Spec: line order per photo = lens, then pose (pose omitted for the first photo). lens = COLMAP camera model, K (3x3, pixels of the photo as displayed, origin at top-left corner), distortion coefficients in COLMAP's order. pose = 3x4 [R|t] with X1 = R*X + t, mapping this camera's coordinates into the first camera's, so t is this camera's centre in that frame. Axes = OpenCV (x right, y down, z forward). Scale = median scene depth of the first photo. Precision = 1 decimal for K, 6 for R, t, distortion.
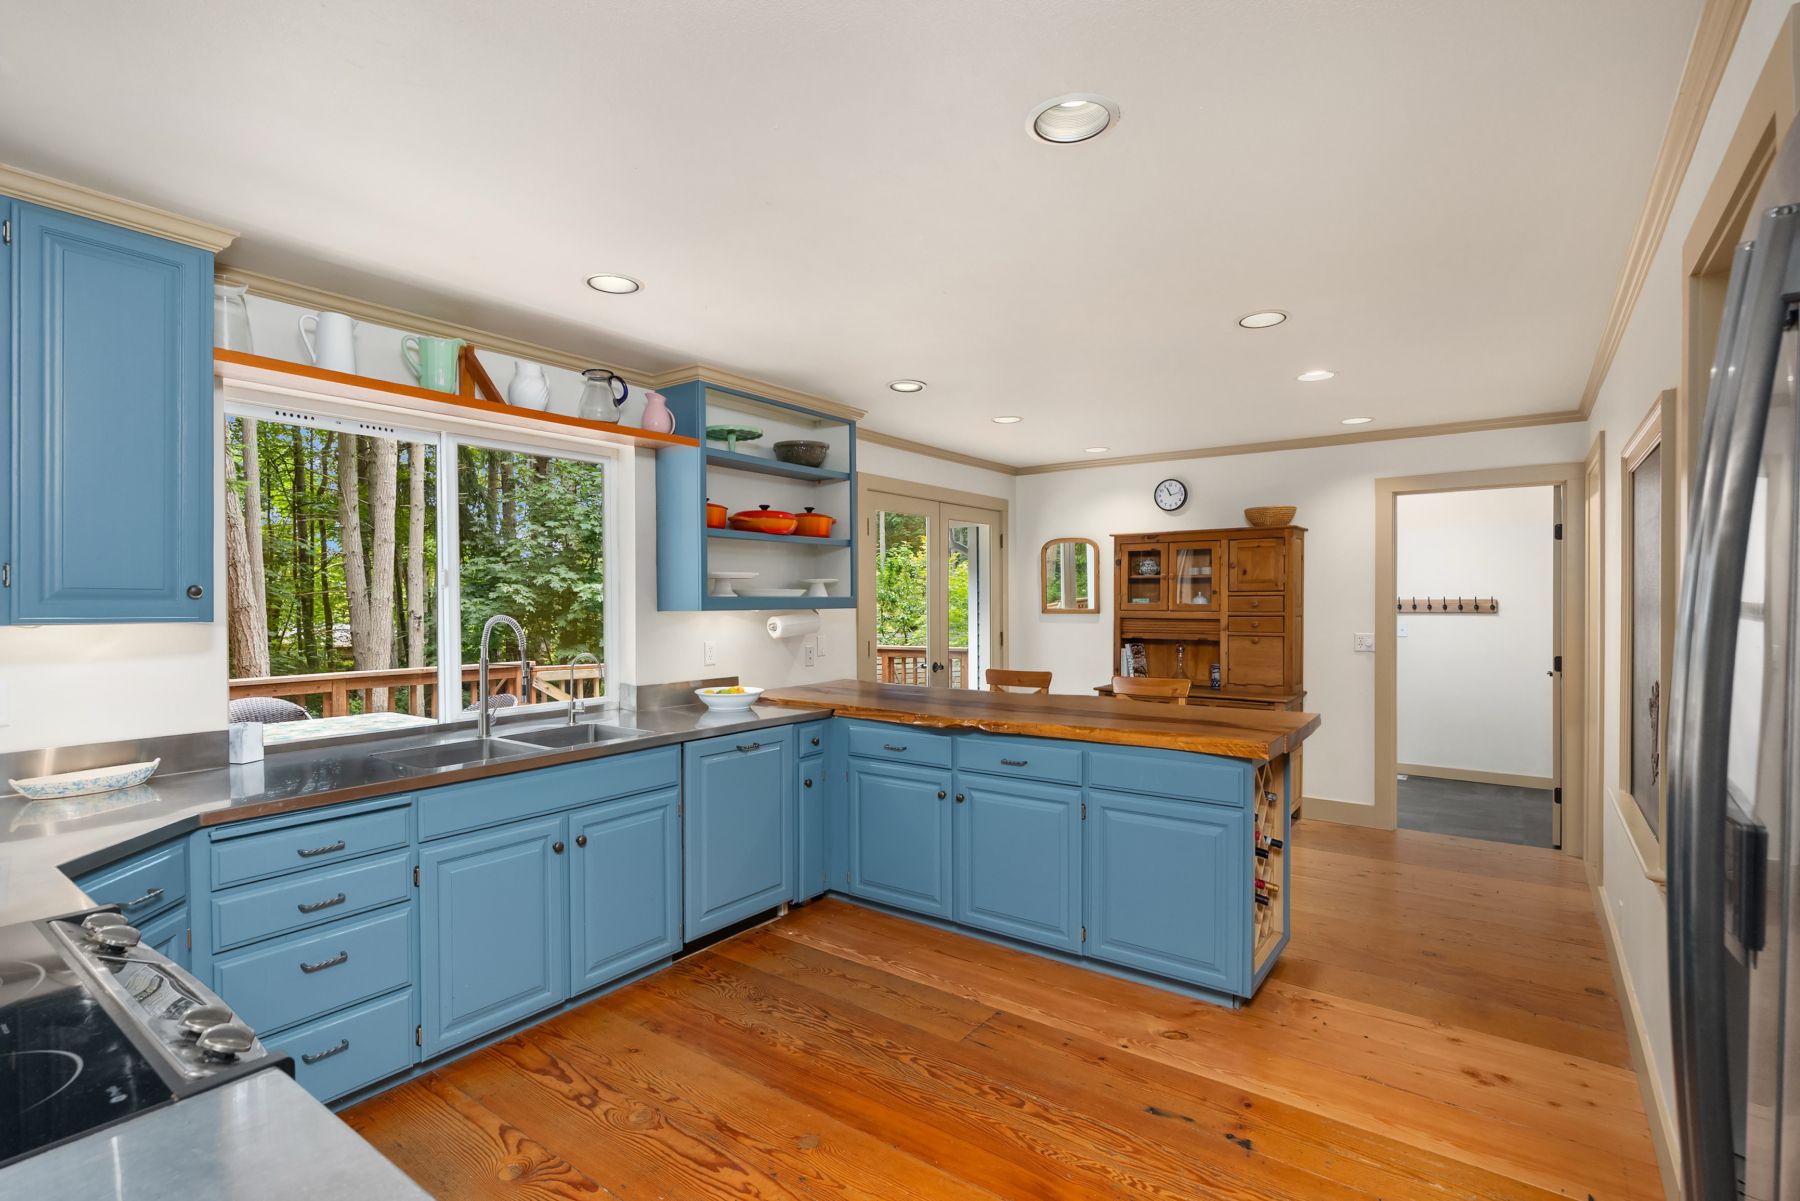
lens RADIAL K [[854.3, 0, 868.5], [0, 854.3, 608.0], [0, 0, 1]] dist [0.002452, -0.000695]
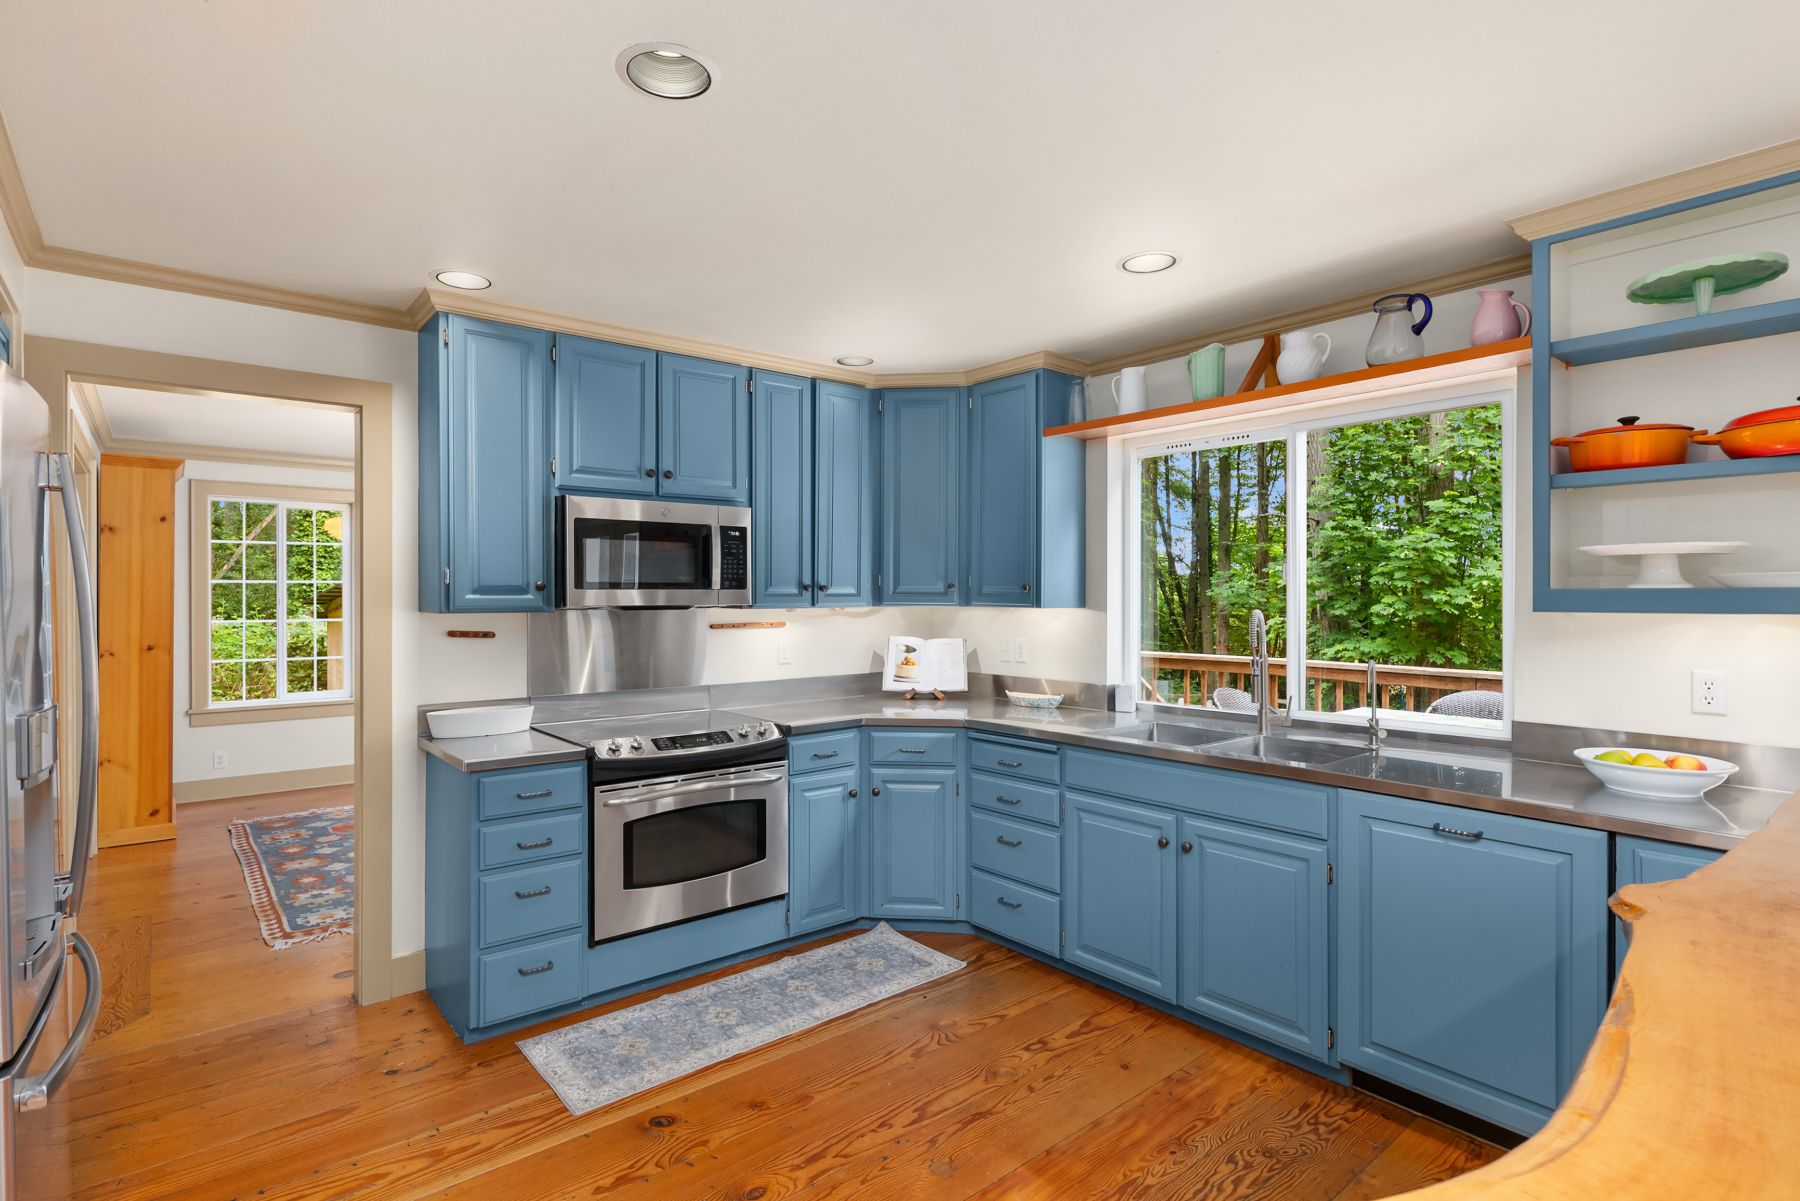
lens RADIAL K [[884.2, 0, 907.7], [0, 884.2, 597.0], [0, 0, 1]] dist [0.003091, -0.000266]
pose [[-0.213560, 0.006009, -0.976912, 0.655888], [-0.007920, 0.999938, 0.007882, -0.010887], [0.976898, 0.009421, -0.213499, 0.859869]]
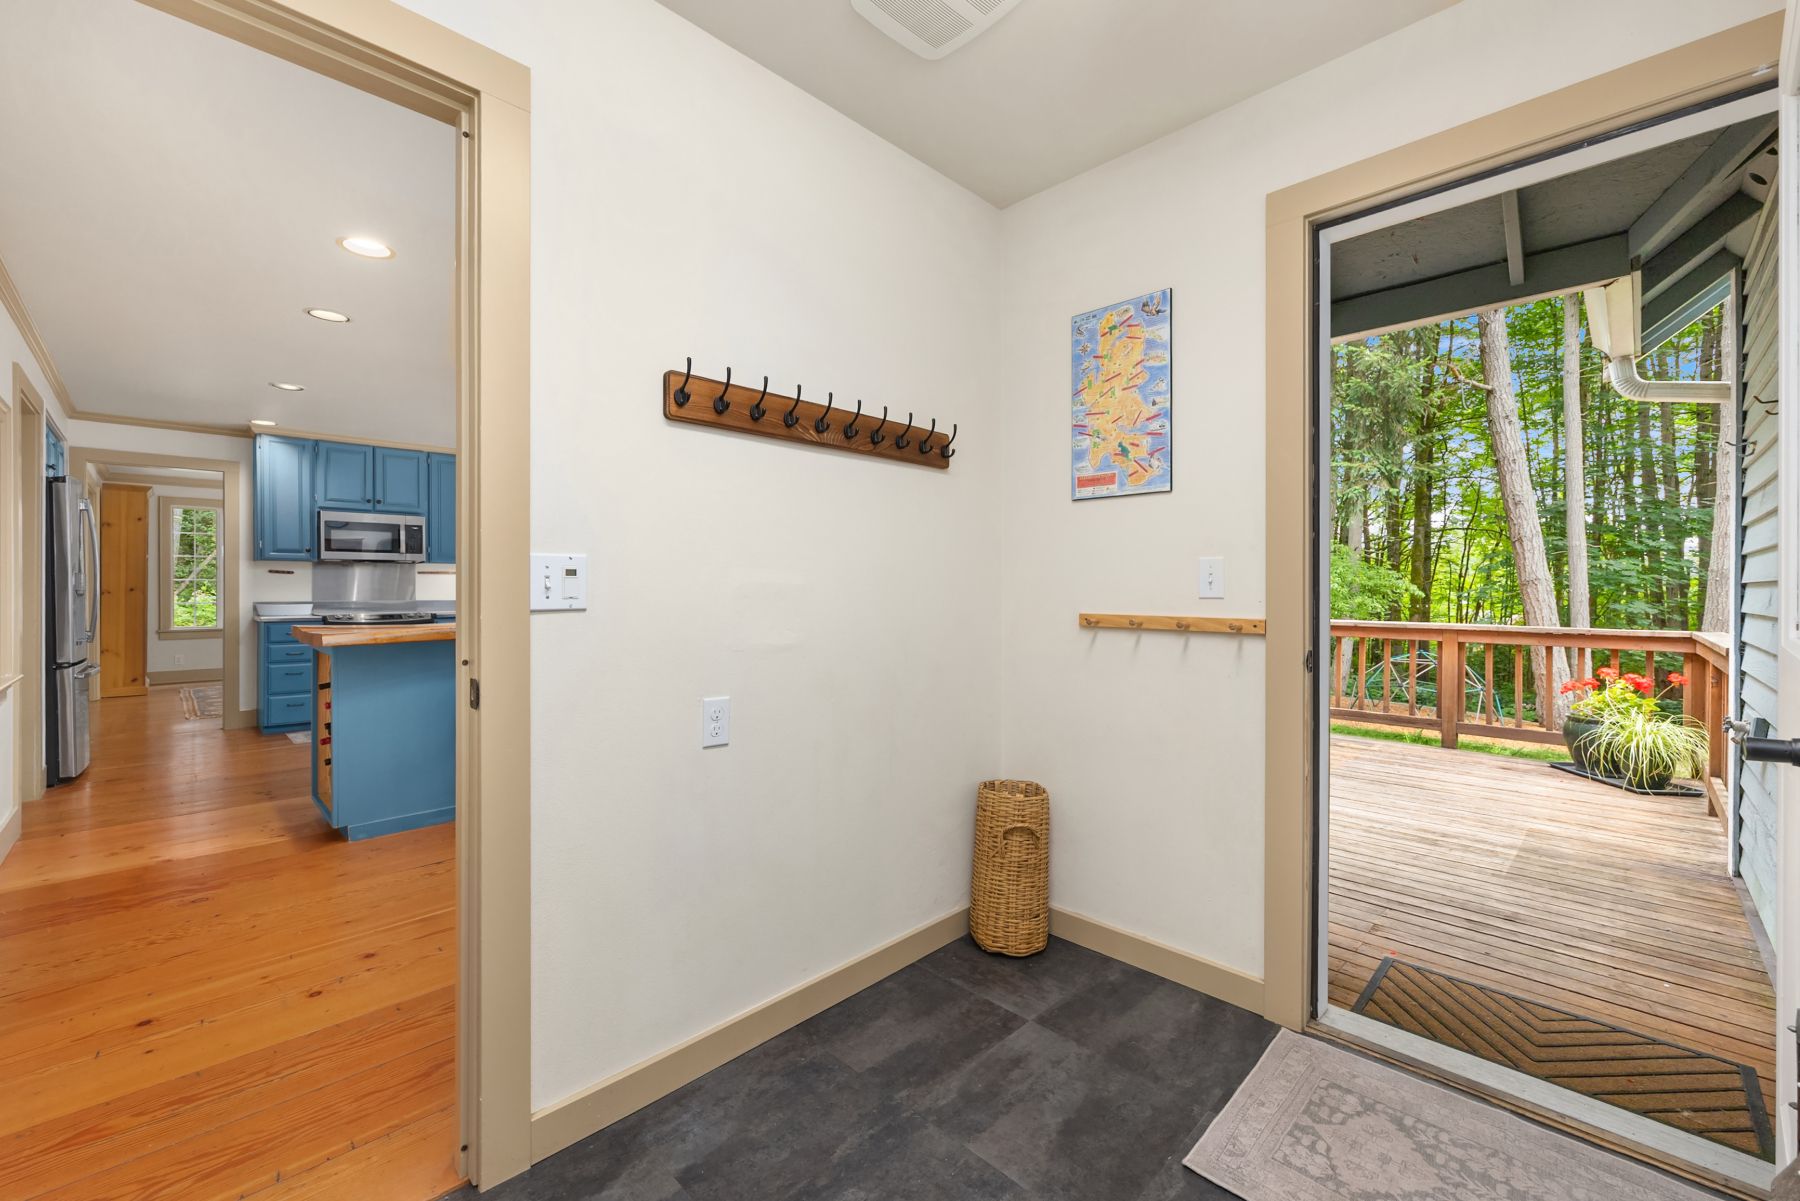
lens RADIAL K [[724.3, 0, 901.9], [0, 724.3, 589.5], [0, 0, 1]] dist [-0.003143, -0.000357]
pose [[-0.118634, 0.006794, -0.992915, 1.494780], [-0.009331, 0.999925, 0.007957, 0.065049], [0.992894, 0.010208, -0.118562, 2.055282]]
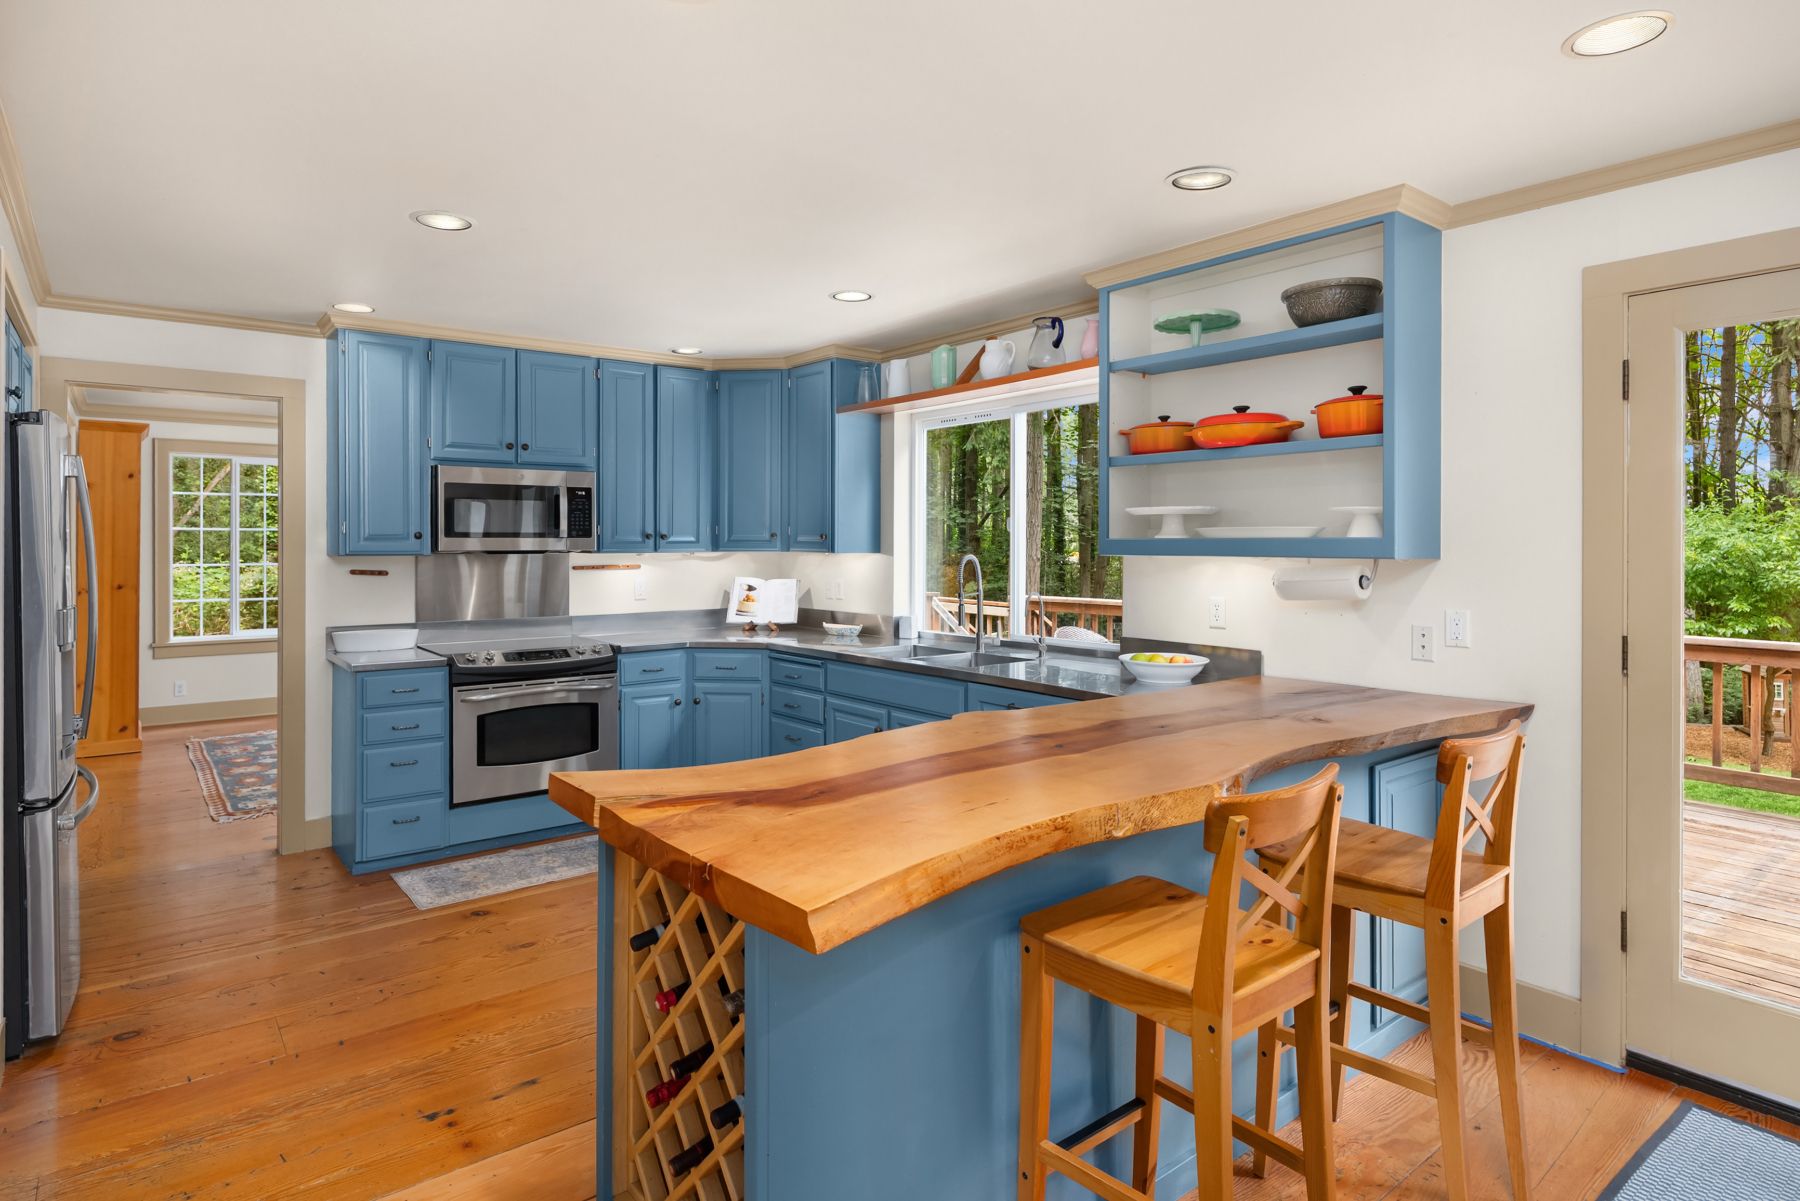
lens RADIAL K [[974.3, 0, 907.2], [0, 974.3, 543.2], [0, 0, 1]] dist [-0.001112, 0.003327]
pose [[-0.235910, 0.004514, -0.971764, 1.002571], [-0.009023, 0.999936, 0.006835, -0.016680], [0.971733, 0.010381, -0.235854, 1.293346]]
